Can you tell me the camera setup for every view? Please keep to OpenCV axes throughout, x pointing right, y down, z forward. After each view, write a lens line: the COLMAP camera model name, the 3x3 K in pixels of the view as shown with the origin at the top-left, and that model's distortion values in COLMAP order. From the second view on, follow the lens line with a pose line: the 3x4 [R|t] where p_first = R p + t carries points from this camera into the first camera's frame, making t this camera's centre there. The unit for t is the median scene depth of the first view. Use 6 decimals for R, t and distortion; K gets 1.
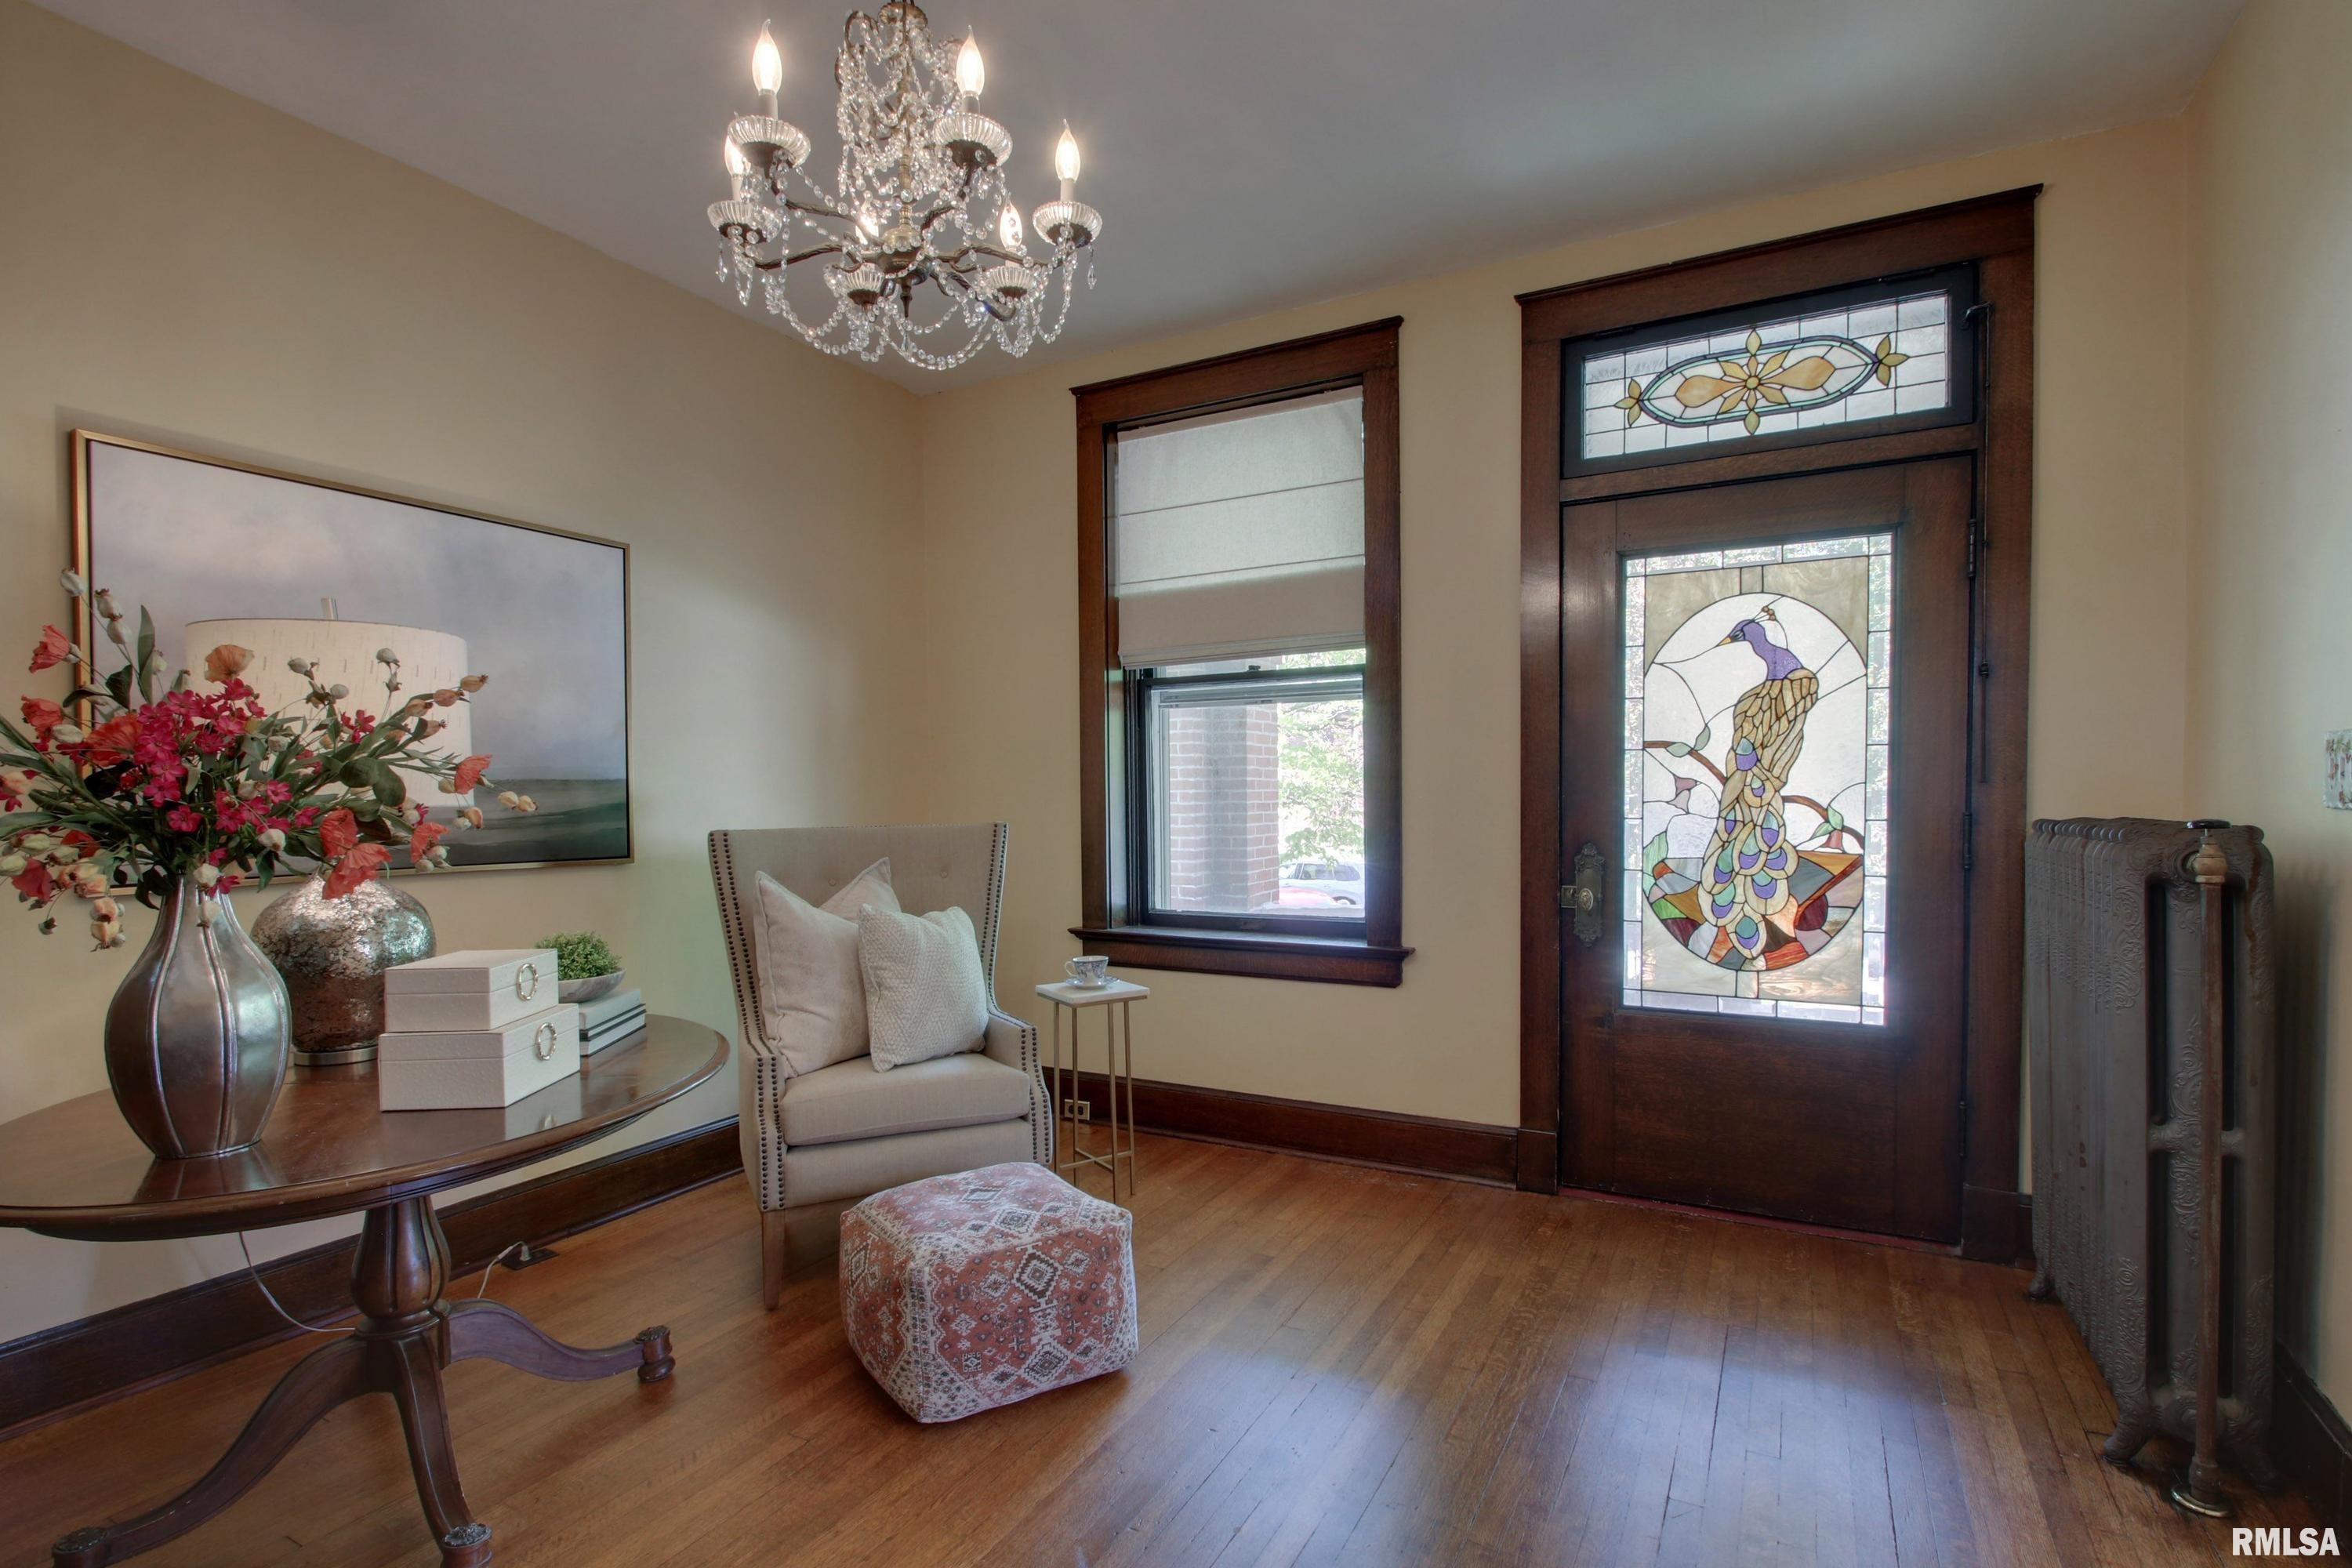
lens RADIAL K [[1122.4, 0, 1174.3], [0, 1122.4, 825.7], [0, 0, 1]] dist [0.000868, 0.000067]
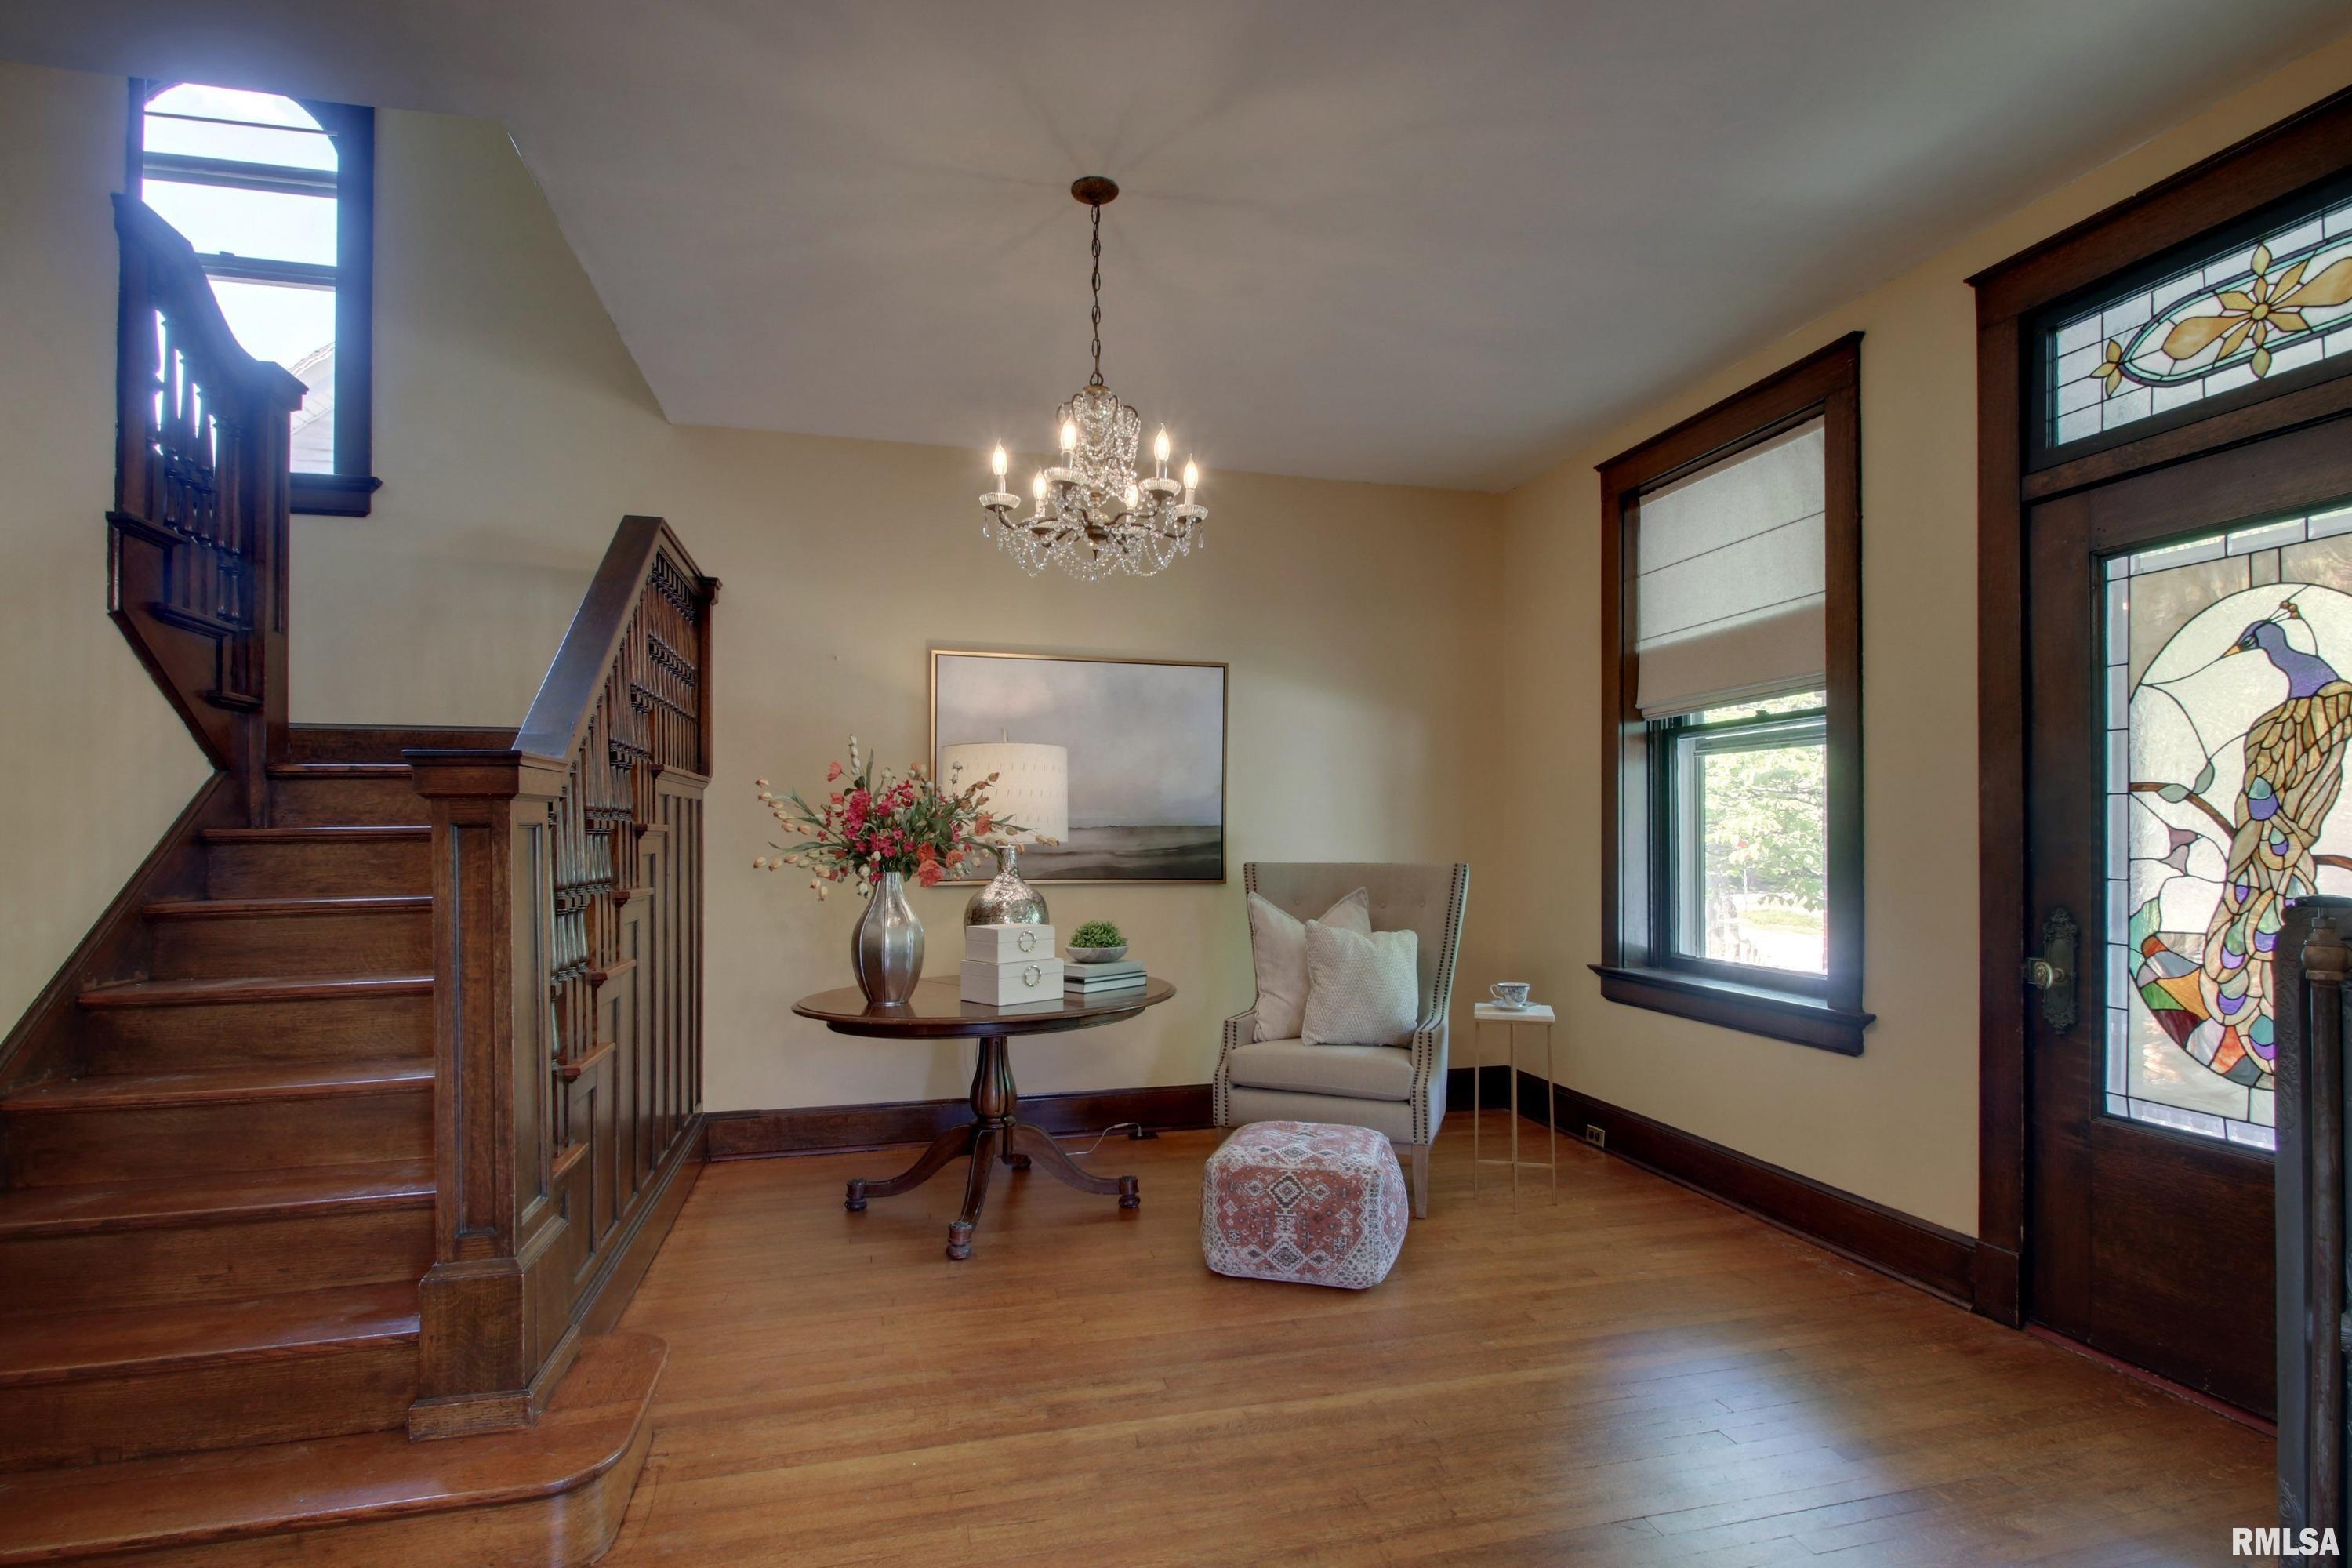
lens RADIAL K [[1122.6, 0, 1180.0], [0, 1122.6, 830.0], [0, 0, 1]] dist [-0.000104, -0.012866]
pose [[0.685442, 0.007366, -0.728090, 0.545153], [-0.030299, 0.999371, -0.018413, -0.007114], [0.727497, 0.034681, 0.685234, -0.032456]]
